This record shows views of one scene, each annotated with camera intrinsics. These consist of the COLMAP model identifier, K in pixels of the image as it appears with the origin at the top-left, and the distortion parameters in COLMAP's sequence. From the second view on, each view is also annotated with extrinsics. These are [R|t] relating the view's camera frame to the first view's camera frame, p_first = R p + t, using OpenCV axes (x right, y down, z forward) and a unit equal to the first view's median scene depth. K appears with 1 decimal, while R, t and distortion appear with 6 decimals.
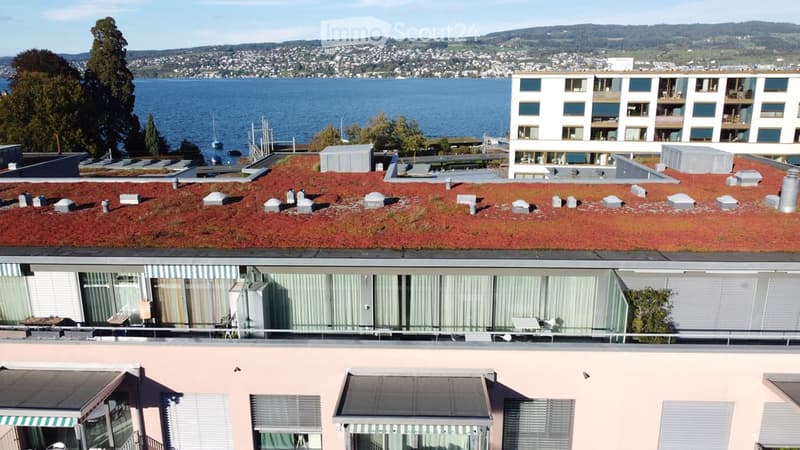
lens RADIAL K [[602.6, 0, 401.1], [0, 602.6, 220.5], [0, 0, 1]] dist [-0.000440, -0.004341]
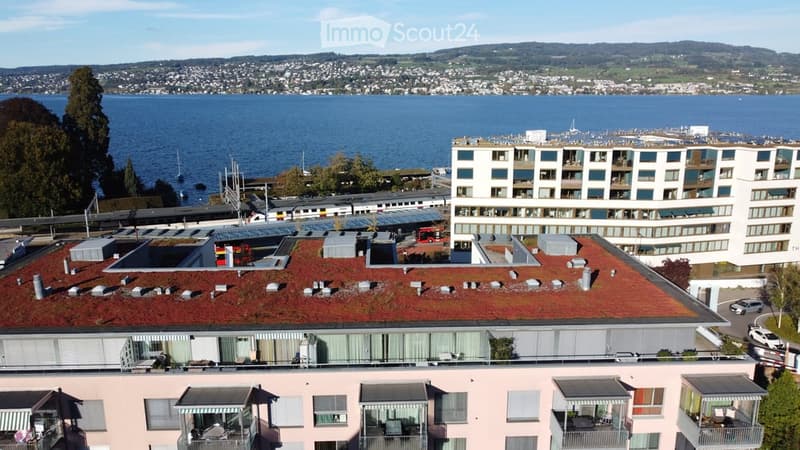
lens RADIAL K [[602.6, 0, 400.3], [0, 602.6, 220.6], [0, 0, 1]] dist [-0.000440, -0.004341]
pose [[0.996837, -0.014857, 0.078069, -0.055526], [0.016671, 0.999605, -0.022627, -0.138510], [-0.077702, 0.023857, 0.996691, -0.585186]]
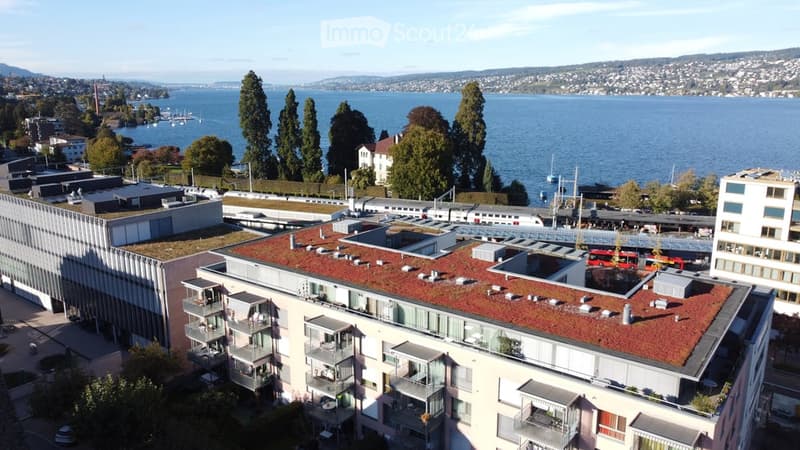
lens RADIAL K [[602.6, 0, 405.0], [0, 602.6, 225.1], [0, 0, 1]] dist [-0.000440, -0.004341]
pose [[0.824079, 0.131848, -0.550918, 0.783961], [-0.140276, 0.989743, 0.027040, -0.212662], [0.548832, 0.054997, 0.834121, -0.824862]]
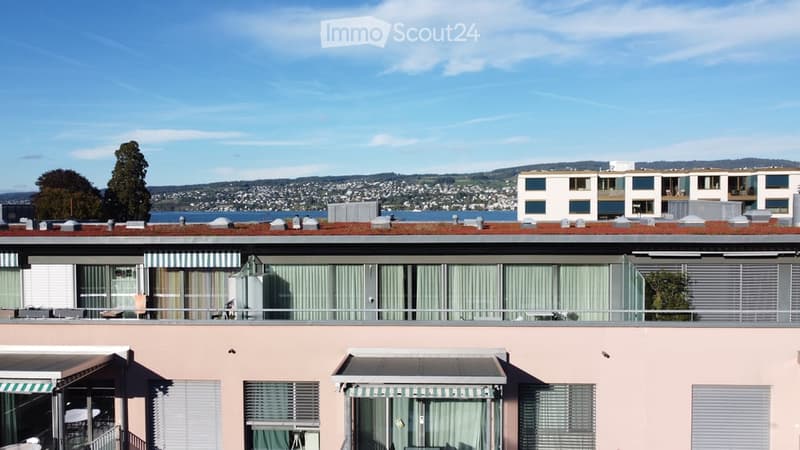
lens RADIAL K [[602.6, 0, 402.2], [0, 602.6, 222.0], [0, 0, 1]] dist [-0.000440, -0.004341]
pose [[0.999915, 0.000160, -0.013061, 0.002860], [-0.002953, 0.976809, -0.214092, 0.131714], [0.012724, 0.214112, 0.976726, 0.022702]]
